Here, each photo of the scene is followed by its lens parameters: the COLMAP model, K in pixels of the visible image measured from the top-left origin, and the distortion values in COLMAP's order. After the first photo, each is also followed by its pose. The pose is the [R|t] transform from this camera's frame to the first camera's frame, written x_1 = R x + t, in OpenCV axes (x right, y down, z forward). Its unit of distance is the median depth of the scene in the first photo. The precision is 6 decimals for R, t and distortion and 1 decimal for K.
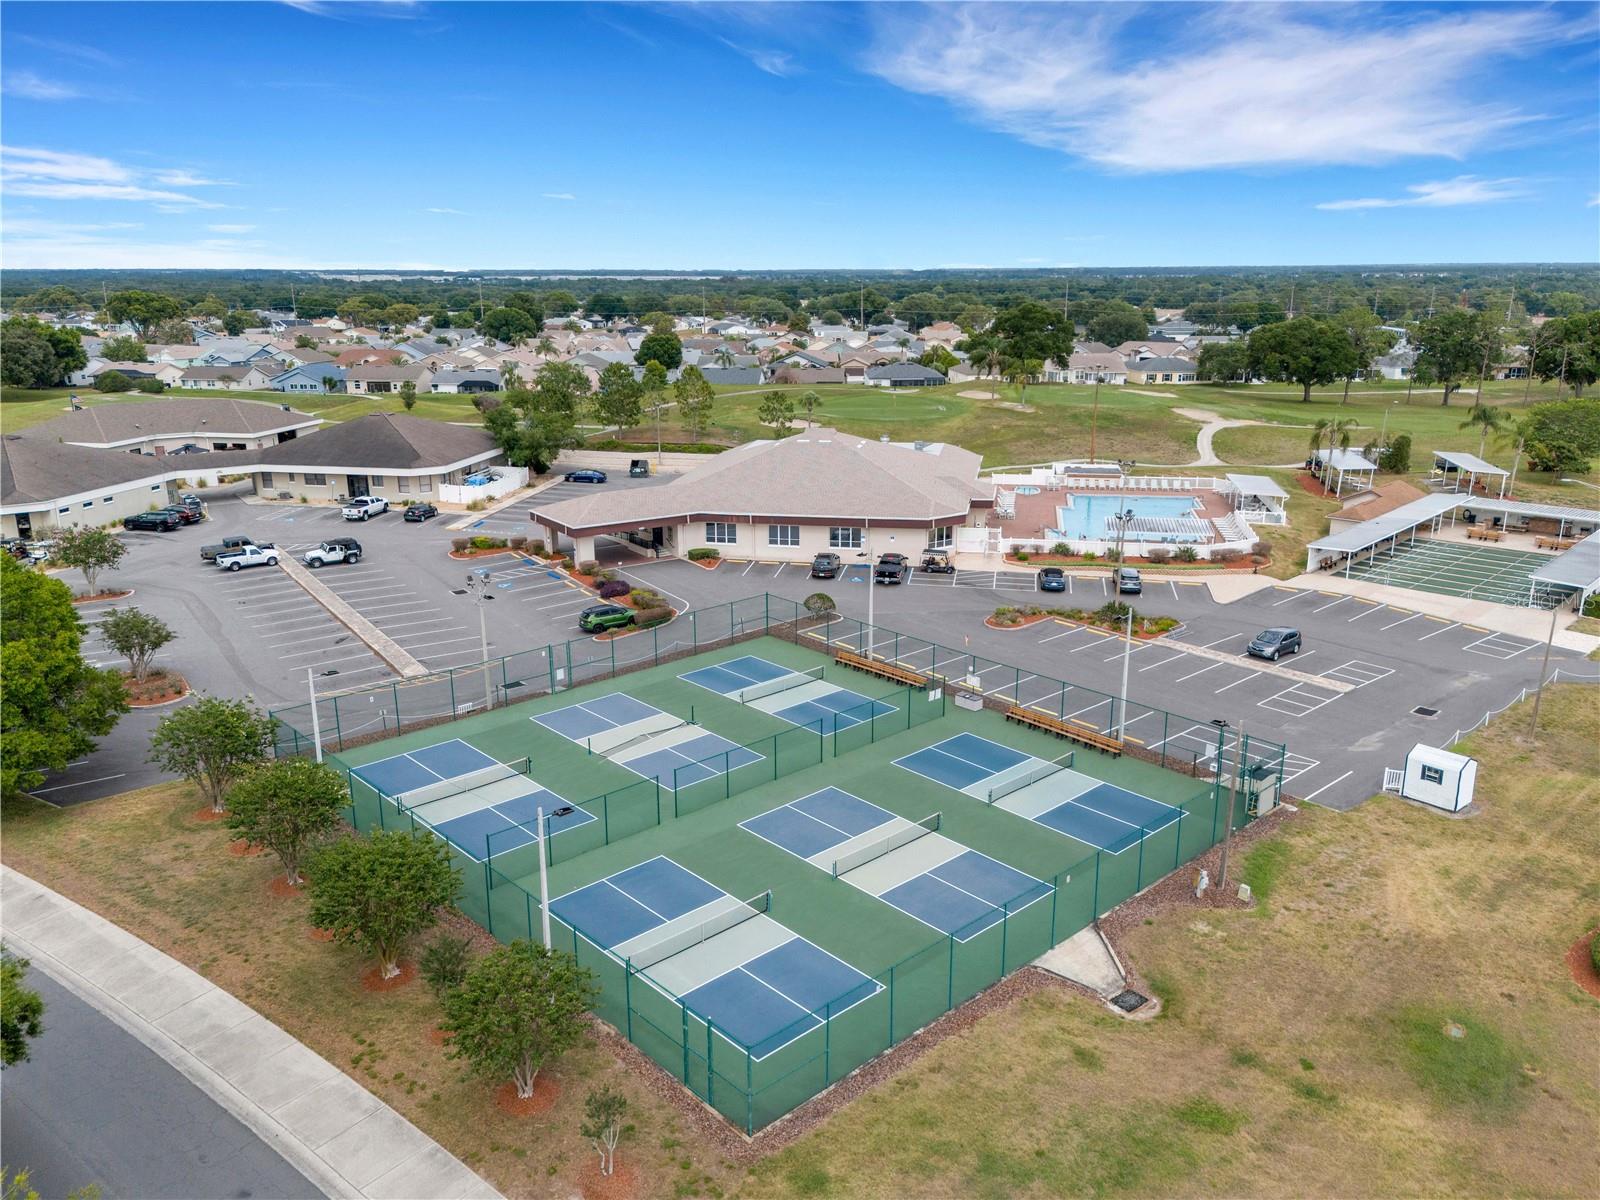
lens RADIAL K [[1201.9, 0, 804.6], [0, 1201.9, 619.0], [0, 0, 1]] dist [0.081124, -0.084609]
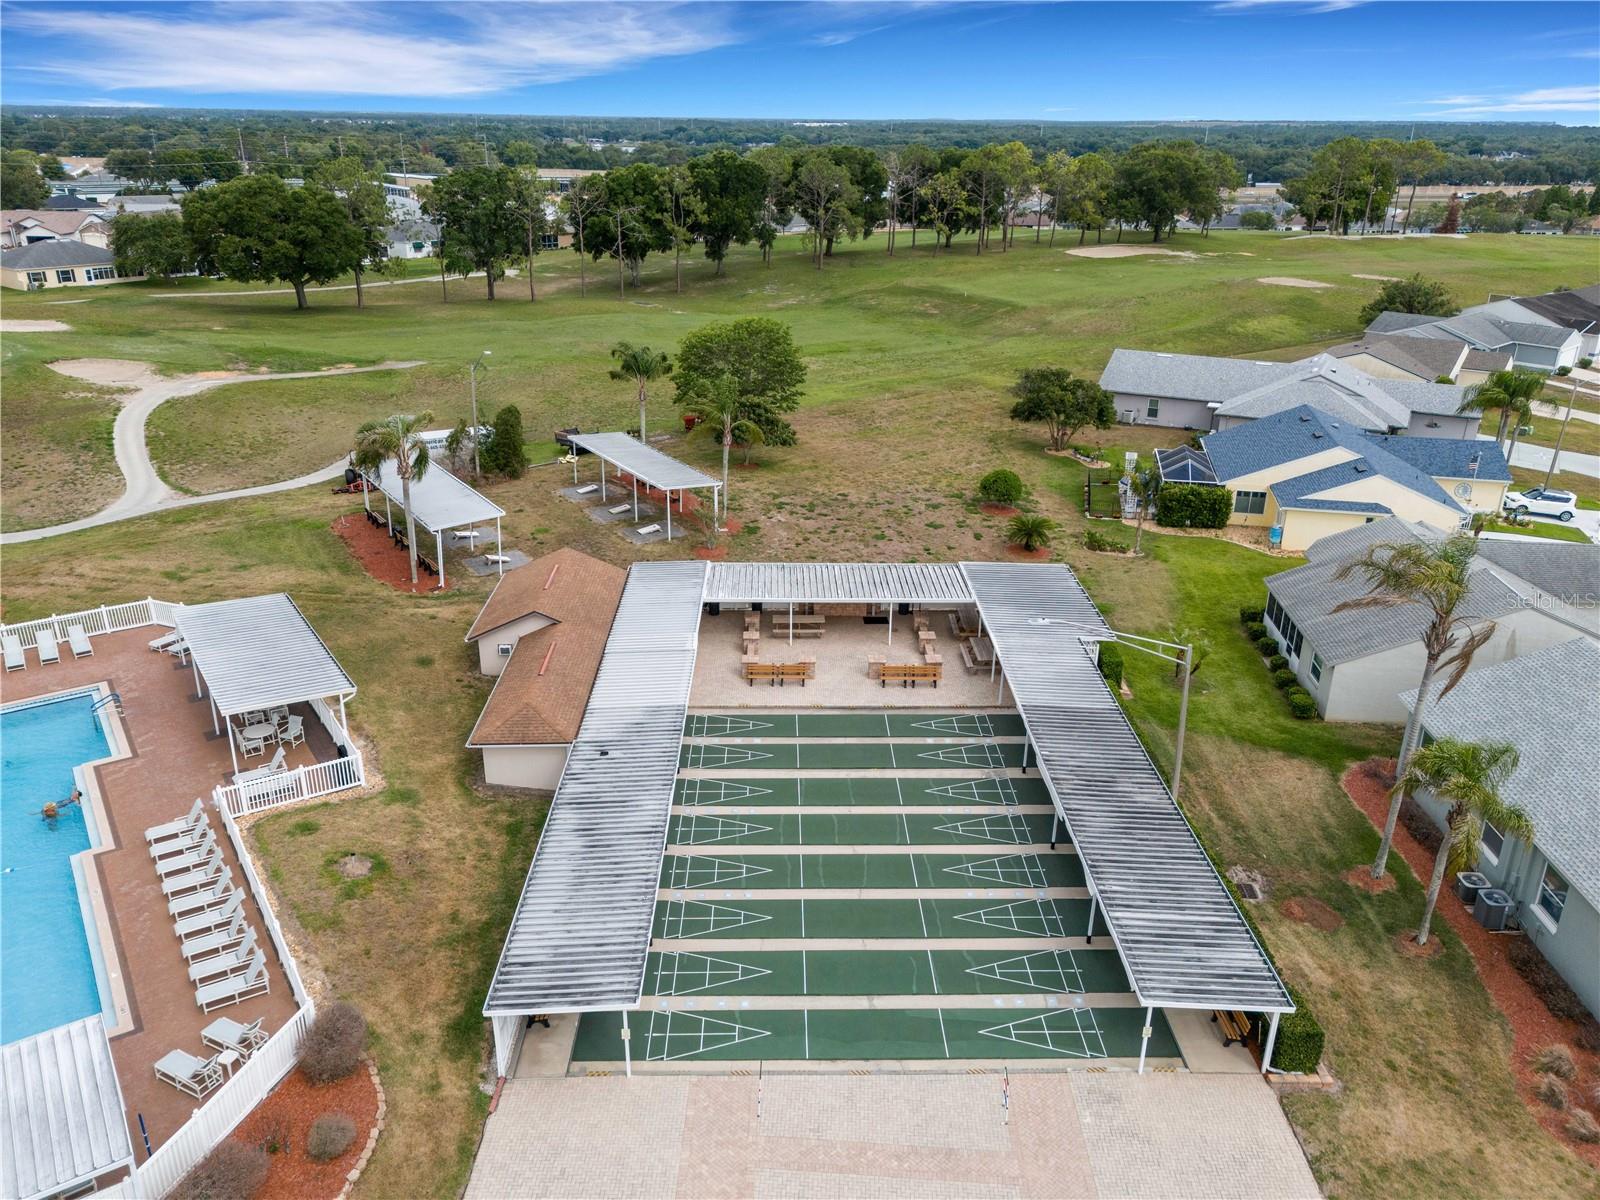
lens RADIAL K [[1201.9, 0, 804.6], [0, 1201.9, 619.0], [0, 0, 1]] dist [0.081124, -0.084609]
pose [[0.716350, -0.255993, 0.649084, 0.140900], [0.181696, 0.966610, 0.180696, -0.088582], [-0.673668, -0.011506, 0.738944, 0.341026]]
